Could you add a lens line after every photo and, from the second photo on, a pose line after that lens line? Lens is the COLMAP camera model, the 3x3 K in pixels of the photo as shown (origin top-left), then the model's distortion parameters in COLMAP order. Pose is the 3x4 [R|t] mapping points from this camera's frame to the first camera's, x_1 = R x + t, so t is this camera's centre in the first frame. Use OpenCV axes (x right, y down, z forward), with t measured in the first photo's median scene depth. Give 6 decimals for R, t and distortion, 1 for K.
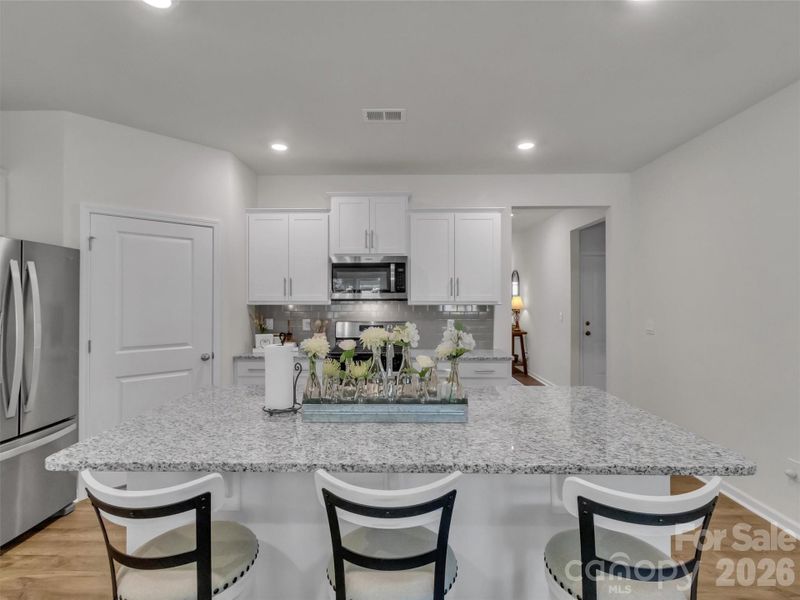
lens RADIAL K [[422.0, 0, 394.1], [0, 422.0, 299.3], [0, 0, 1]] dist [-0.002369, 0.000010]
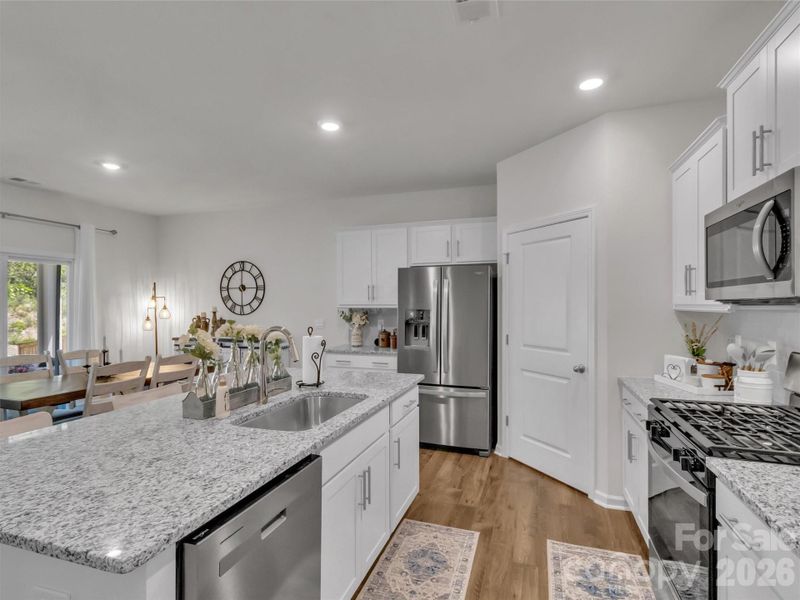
lens RADIAL K [[422.0, 0, 394.1], [0, 422.0, 299.3], [0, 0, 1]] dist [-0.002369, 0.000010]
pose [[-0.317340, -0.009982, -0.948259, 0.545942], [0.000780, 0.999942, -0.010786, 0.003729], [0.948311, -0.004162, -0.317314, 0.991647]]
